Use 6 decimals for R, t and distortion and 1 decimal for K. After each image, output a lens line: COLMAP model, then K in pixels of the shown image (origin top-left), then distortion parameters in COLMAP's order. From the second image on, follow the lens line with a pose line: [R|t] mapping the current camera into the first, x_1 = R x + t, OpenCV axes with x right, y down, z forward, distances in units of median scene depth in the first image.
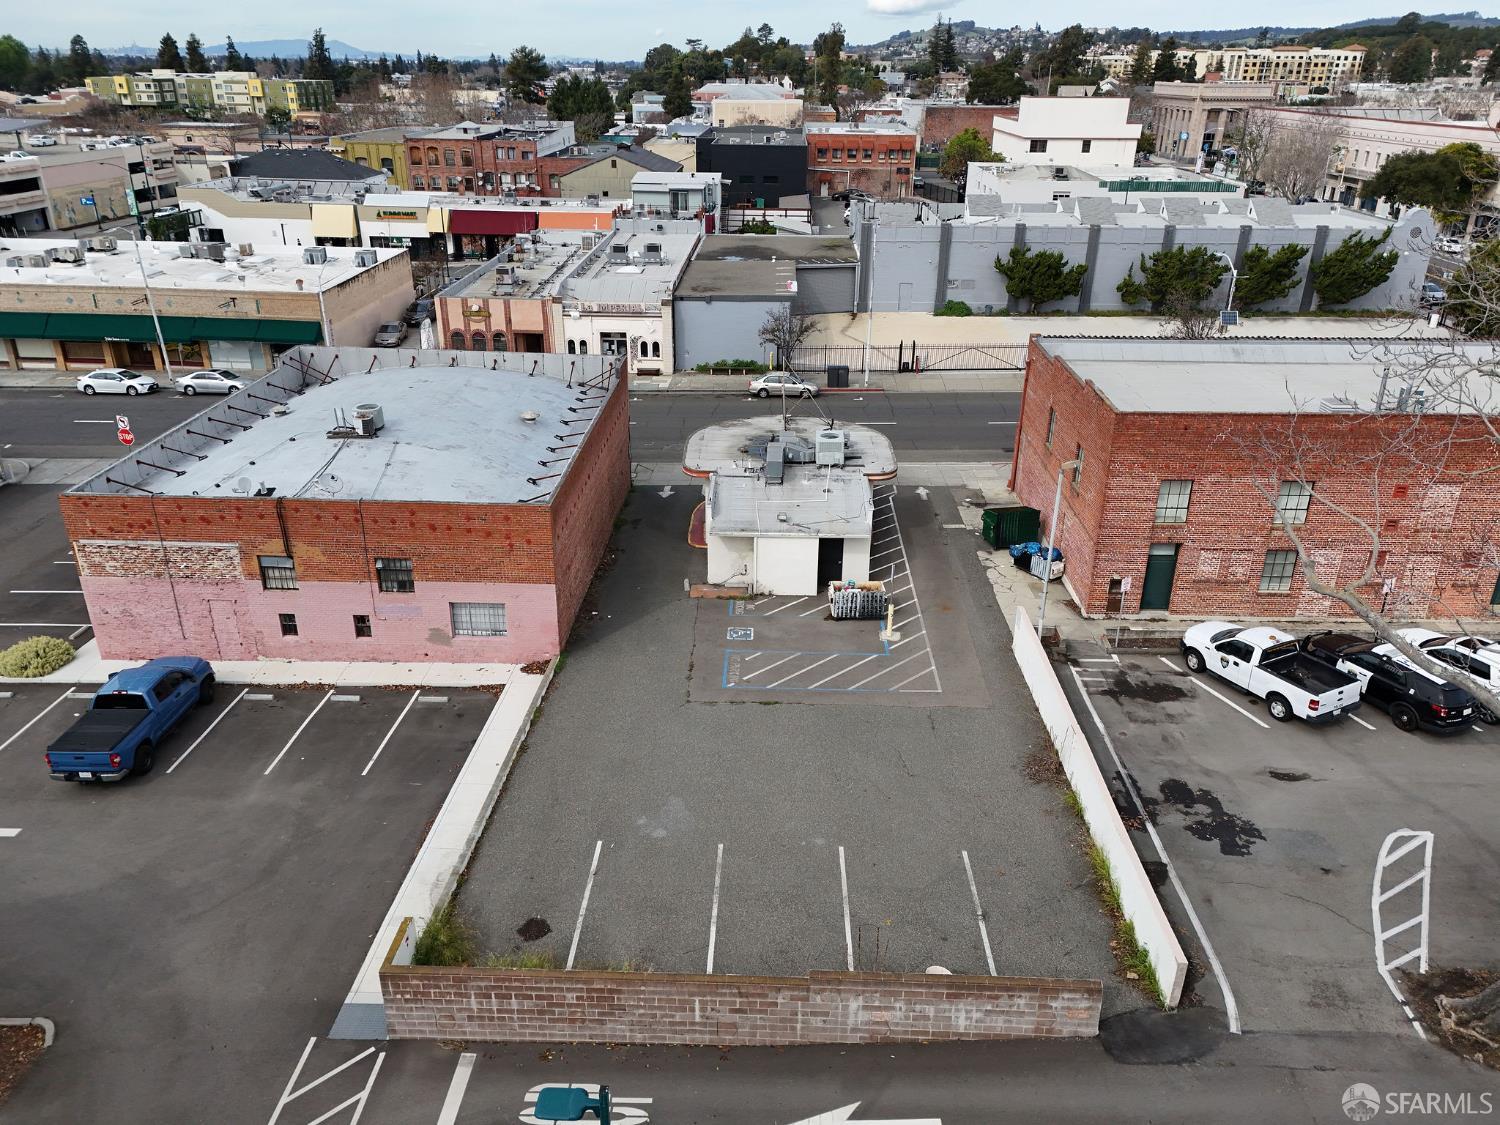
lens RADIAL K [[1079.0, 0, 751.4], [0, 1079.0, 602.1], [0, 0, 1]] dist [0.064757, -0.050433]
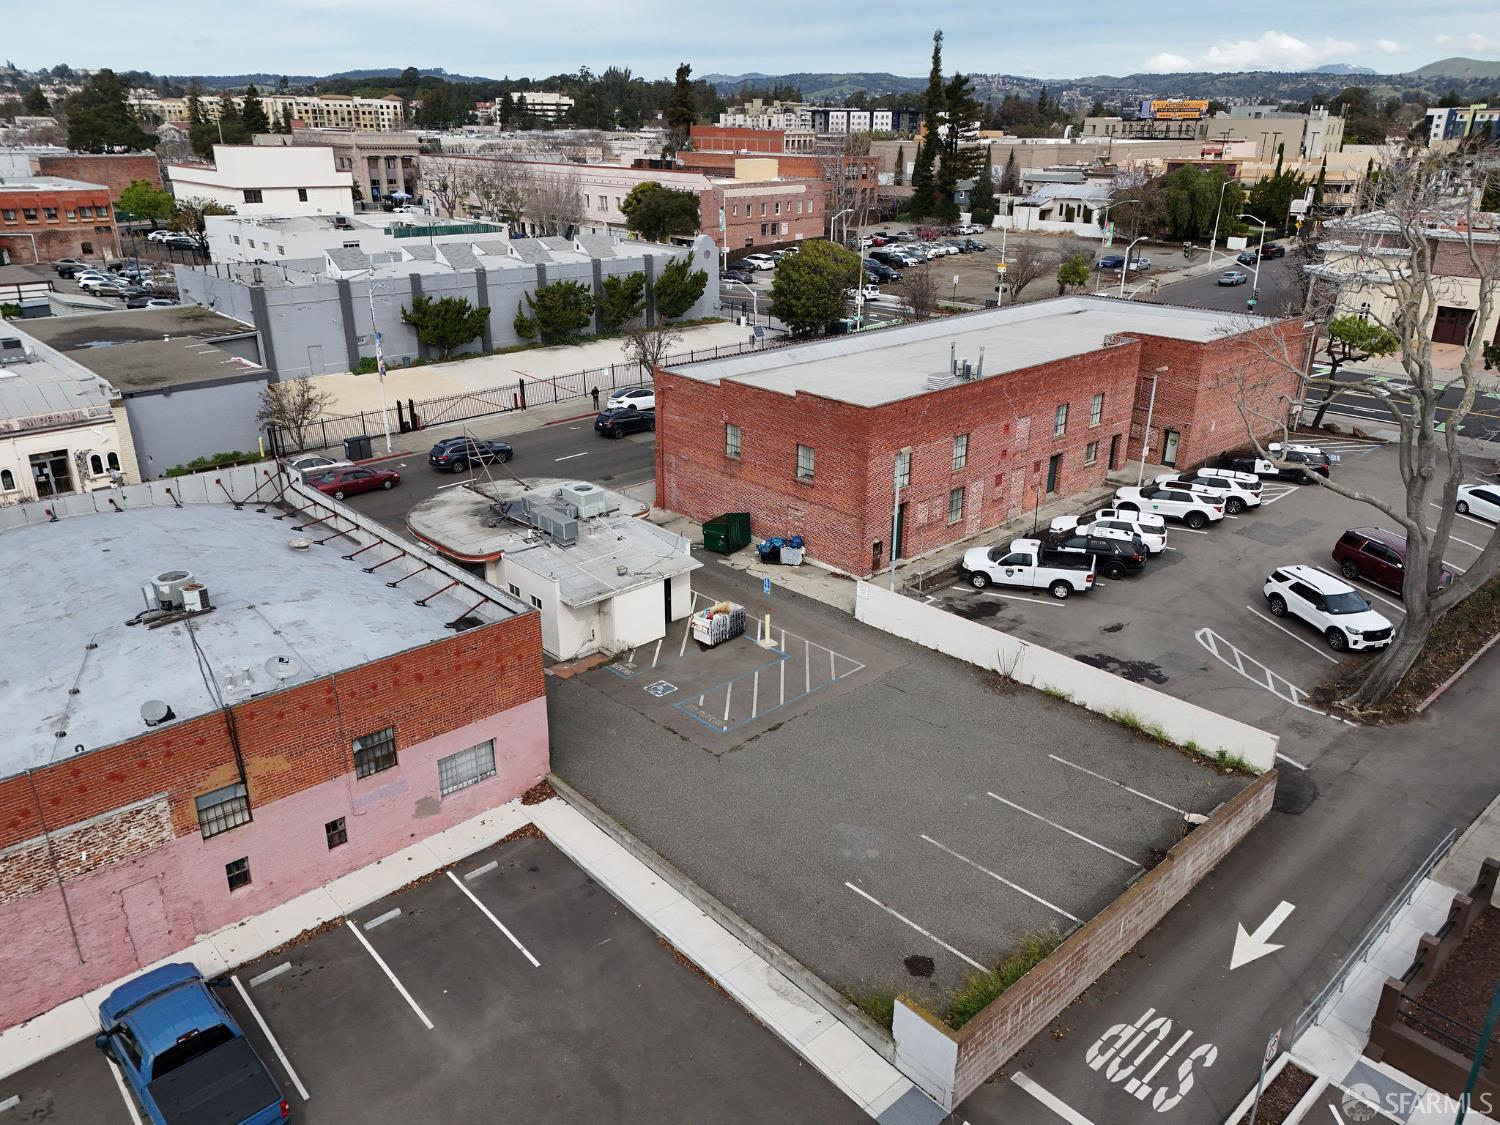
lens RADIAL K [[1079.0, 0, 751.4], [0, 1079.0, 602.1], [0, 0, 1]] dist [0.064757, -0.050433]
pose [[0.714615, -0.288165, 0.637406, -0.427913], [0.309572, 0.947399, 0.081240, -0.076998], [-0.627288, 0.139268, 0.766234, 0.131408]]
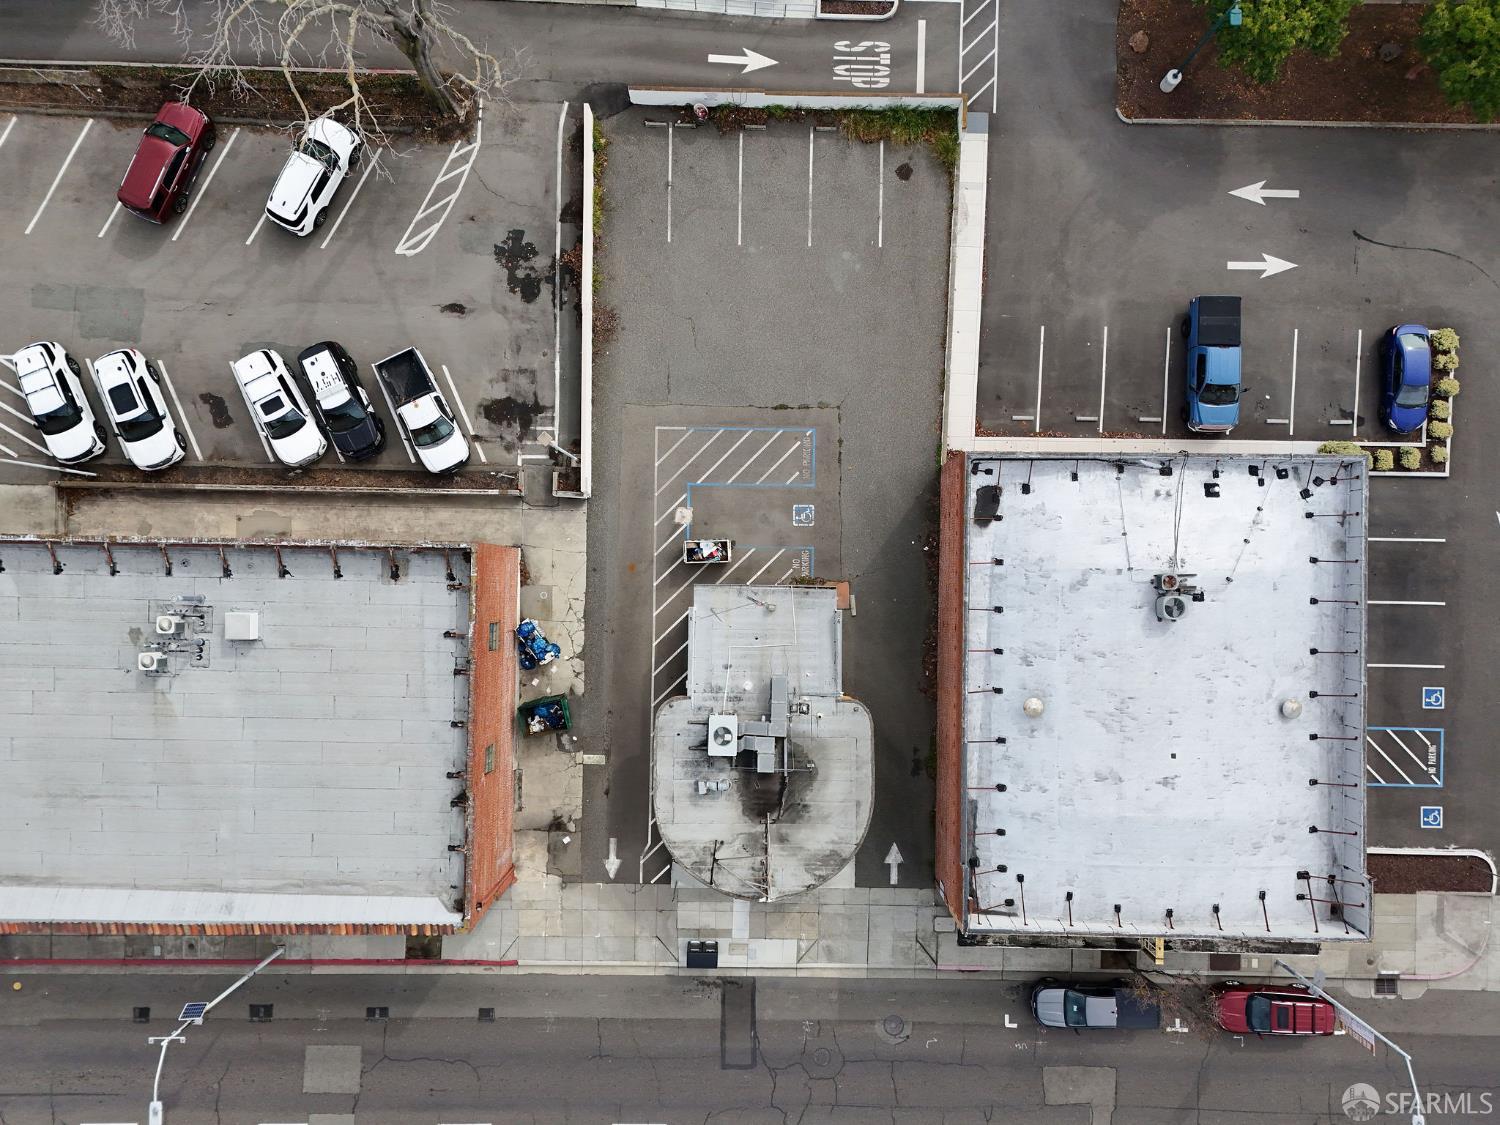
lens RADIAL K [[1057.8, 0, 750.0], [0, 1057.8, 562.5], [0, 0, 1]] dist [0.050308, -0.001065]
pose [[-0.999865, 0.013710, -0.009070, 0.048610], [-0.014084, -0.429879, 0.902777, -0.831171], [0.008478, 0.902783, 0.430014, 0.399856]]
